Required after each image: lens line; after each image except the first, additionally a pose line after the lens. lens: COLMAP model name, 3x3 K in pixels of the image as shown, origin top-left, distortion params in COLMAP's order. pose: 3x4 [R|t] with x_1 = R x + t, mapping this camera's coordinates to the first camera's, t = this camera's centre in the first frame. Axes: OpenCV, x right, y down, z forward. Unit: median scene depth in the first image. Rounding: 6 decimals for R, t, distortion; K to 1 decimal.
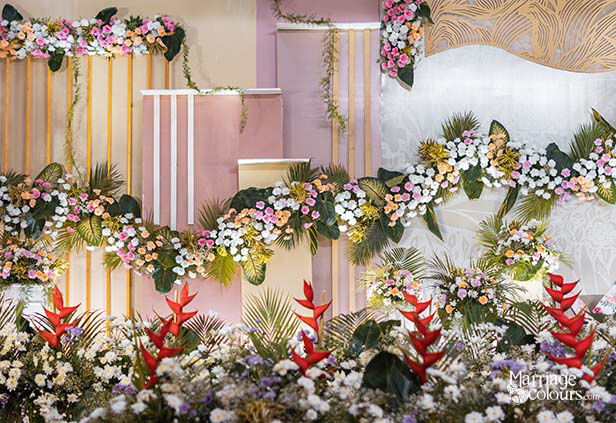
lens RADIAL K [[1468.2, 0, 311.6], [0, 1468.2, 205.4], [0, 0, 1]] dist [-0.012592, 0.000000]
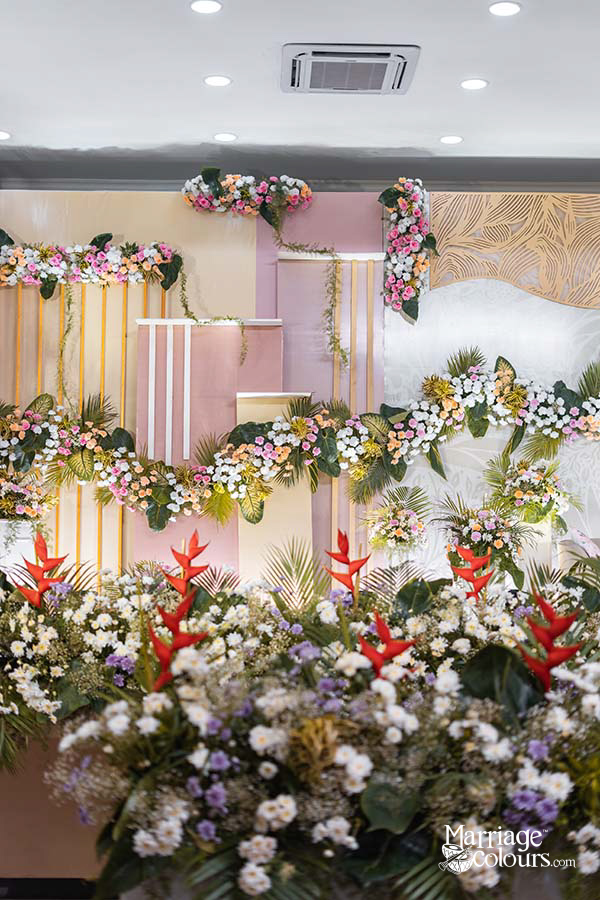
lens RADIAL K [[1260.7, 0, 297.4], [0, 1260.7, 453.6], [0, 0, 1]] dist [-0.003125, 0.000000]
pose [[0.999721, 0.013440, 0.019400, -0.025574], [-0.013594, 0.999877, 0.007844, 0.001590], [-0.019292, -0.008105, 0.999781, 0.171308]]
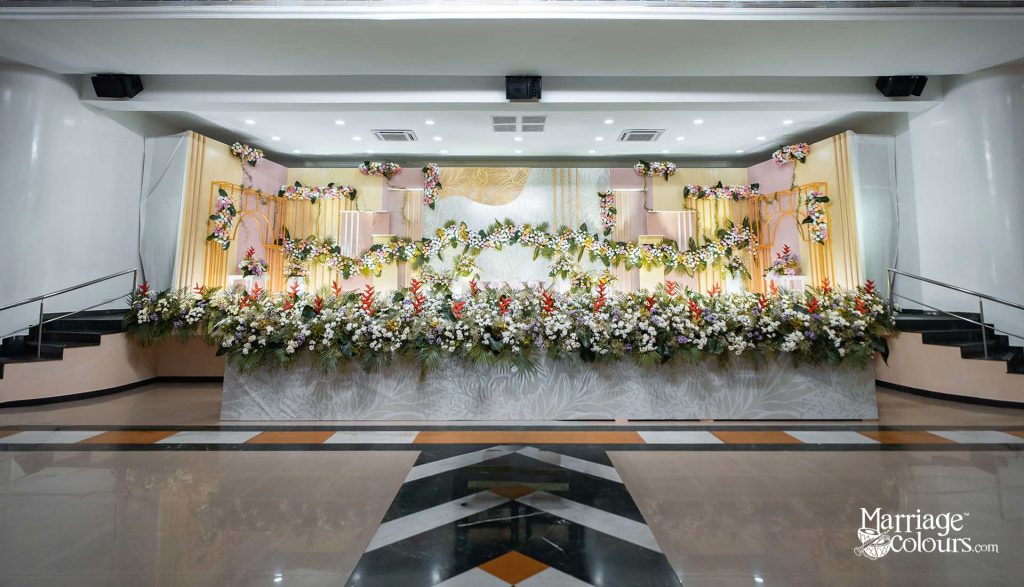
lens RADIAL K [[564.9, 0, 514.2], [0, 564.9, 223.9], [0, 0, 1]] dist [0.002652, 0.000054]
pose [[0.999963, 0.007191, 0.004715, 0.227973], [-0.007066, 0.999640, -0.025876, -0.025338], [-0.004899, 0.025842, 0.999654, -0.137292]]
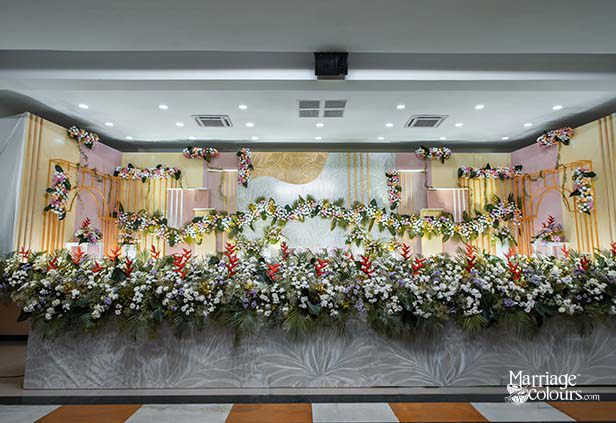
lens RADIAL K [[406.2, 0, 308.6], [0, 406.2, 213.7], [0, 0, 1]] dist [0.001816, 0.001999]
pose [[0.999830, 0.006627, 0.017225, 0.201707], [-0.006289, 0.999788, -0.019587, -0.002374], [-0.017351, 0.019476, 0.999660, 0.037219]]
